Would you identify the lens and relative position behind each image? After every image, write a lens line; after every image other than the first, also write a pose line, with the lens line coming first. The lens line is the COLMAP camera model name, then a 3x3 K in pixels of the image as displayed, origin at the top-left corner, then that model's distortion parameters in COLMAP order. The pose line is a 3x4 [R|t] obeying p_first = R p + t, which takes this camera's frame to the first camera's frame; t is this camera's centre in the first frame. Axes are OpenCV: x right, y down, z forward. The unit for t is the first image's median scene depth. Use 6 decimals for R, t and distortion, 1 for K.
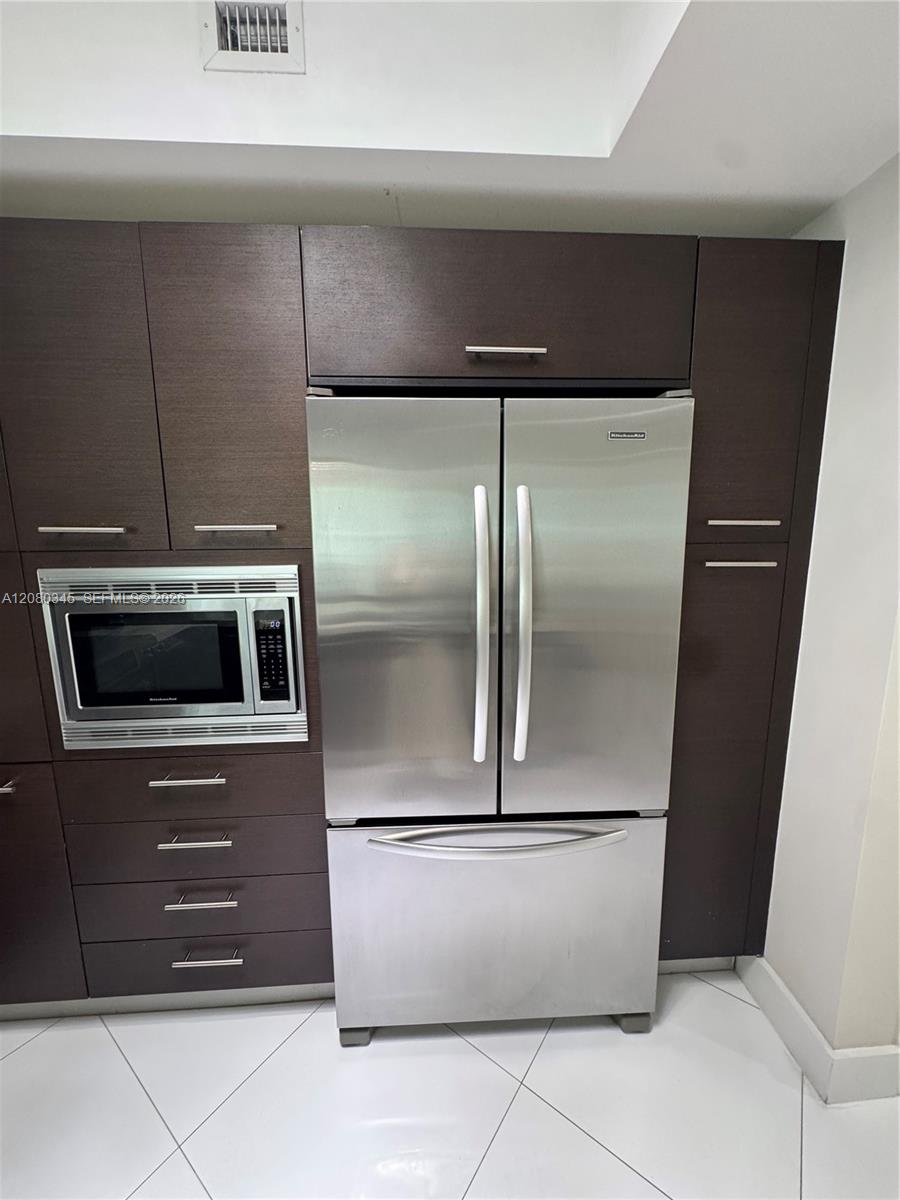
lens RADIAL K [[476.6, 0, 450.0], [0, 476.6, 600.0], [0, 0, 1]] dist [-0.001420, 0.000305]
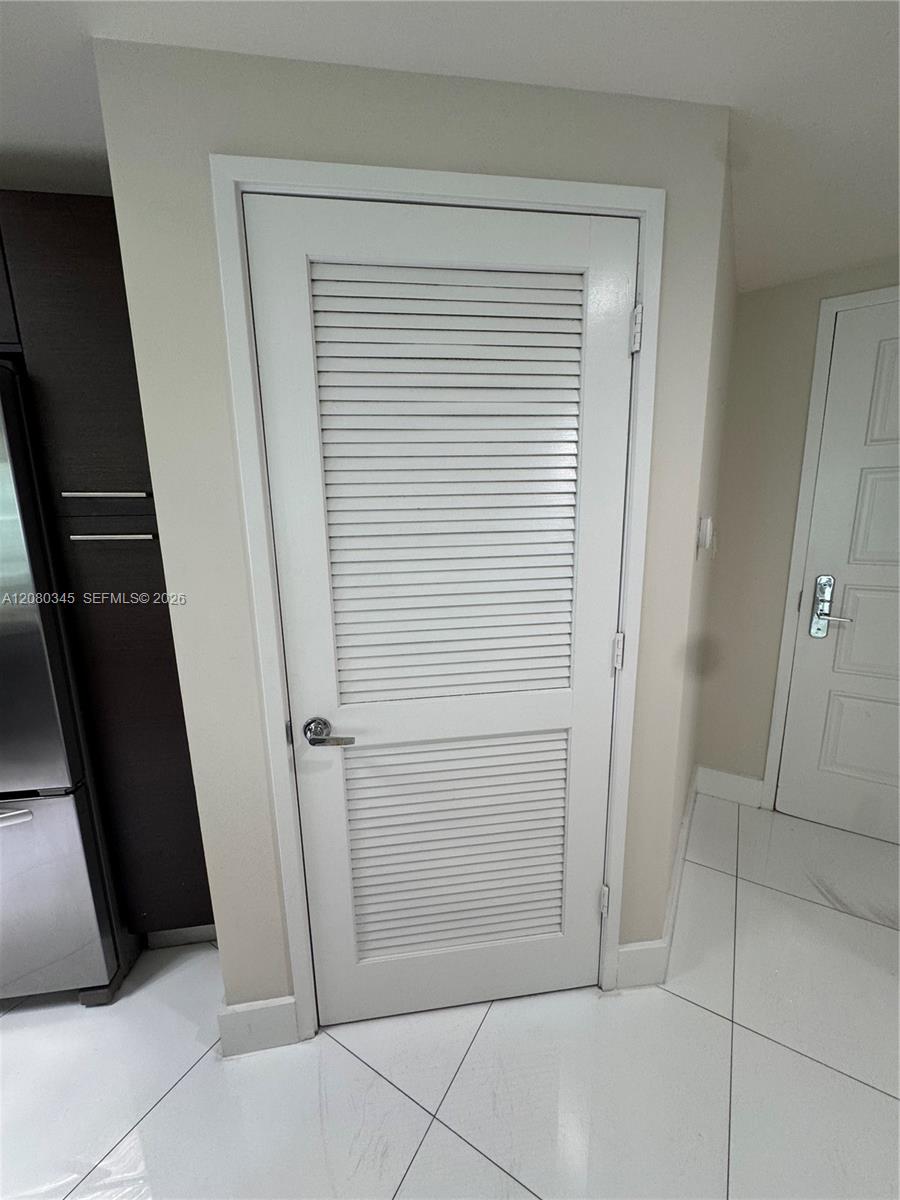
lens RADIAL K [[476.6, 0, 450.0], [0, 476.6, 600.0], [0, 0, 1]] dist [-0.001420, 0.000305]
pose [[0.996397, -0.028065, 0.080033, 1.175876], [0.025233, 0.999027, 0.036181, 0.035536], [-0.080970, -0.034031, 0.996135, -0.038184]]
